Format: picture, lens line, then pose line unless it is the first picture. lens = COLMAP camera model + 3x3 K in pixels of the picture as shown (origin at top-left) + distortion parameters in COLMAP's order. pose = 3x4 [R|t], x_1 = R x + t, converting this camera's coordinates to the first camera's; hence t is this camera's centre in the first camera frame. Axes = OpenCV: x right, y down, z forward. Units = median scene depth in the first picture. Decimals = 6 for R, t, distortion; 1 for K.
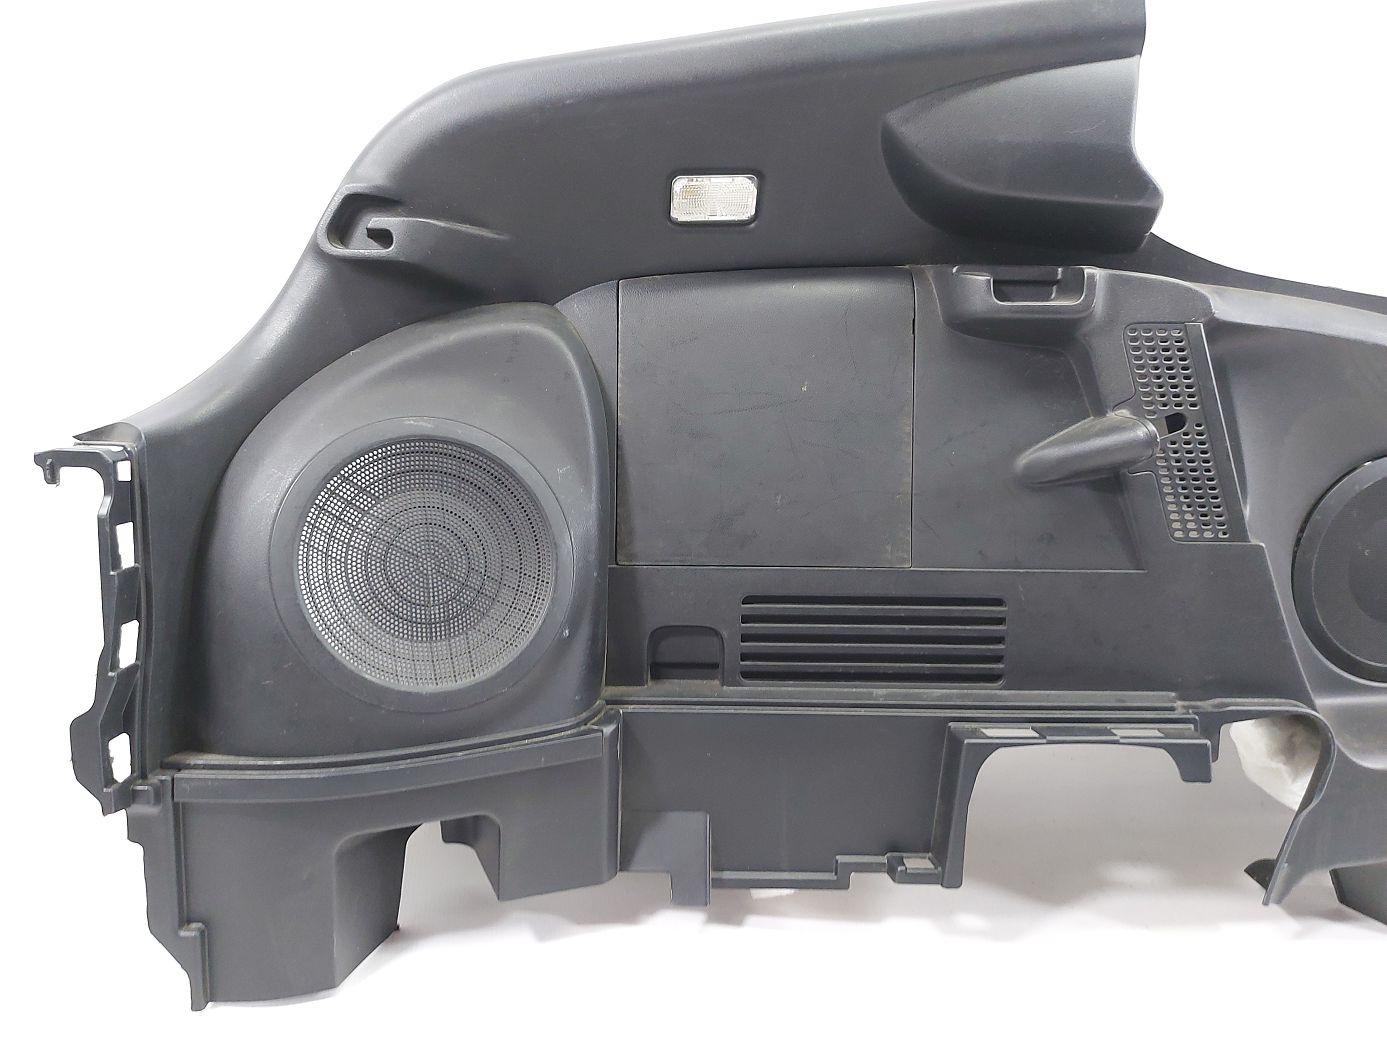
lens RADIAL K [[973.8, 0, 695.4], [0, 973.8, 527.0], [0, 0, 1]] dist [0.103762, -0.131516]
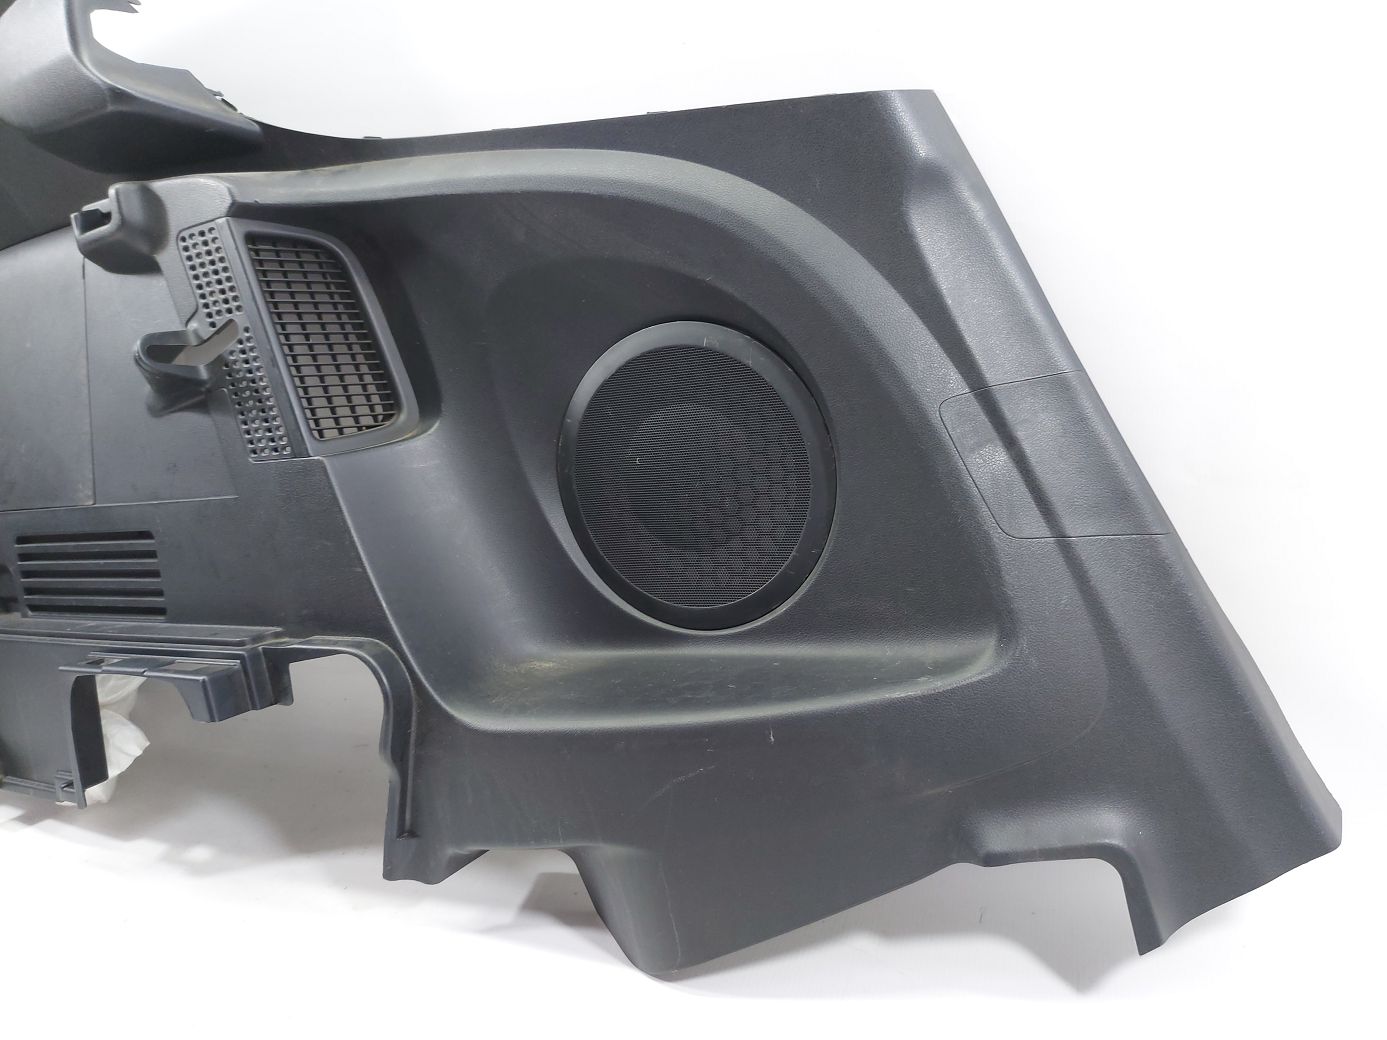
lens RADIAL K [[973.8, 0, 695.4], [0, 973.8, 527.0], [0, 0, 1]] dist [0.103762, -0.131516]
pose [[0.851764, -0.033718, -0.522839, 1.298777], [0.046888, 0.998828, 0.011970, 0.082108], [0.521823, -0.034710, 0.852347, 0.433765]]
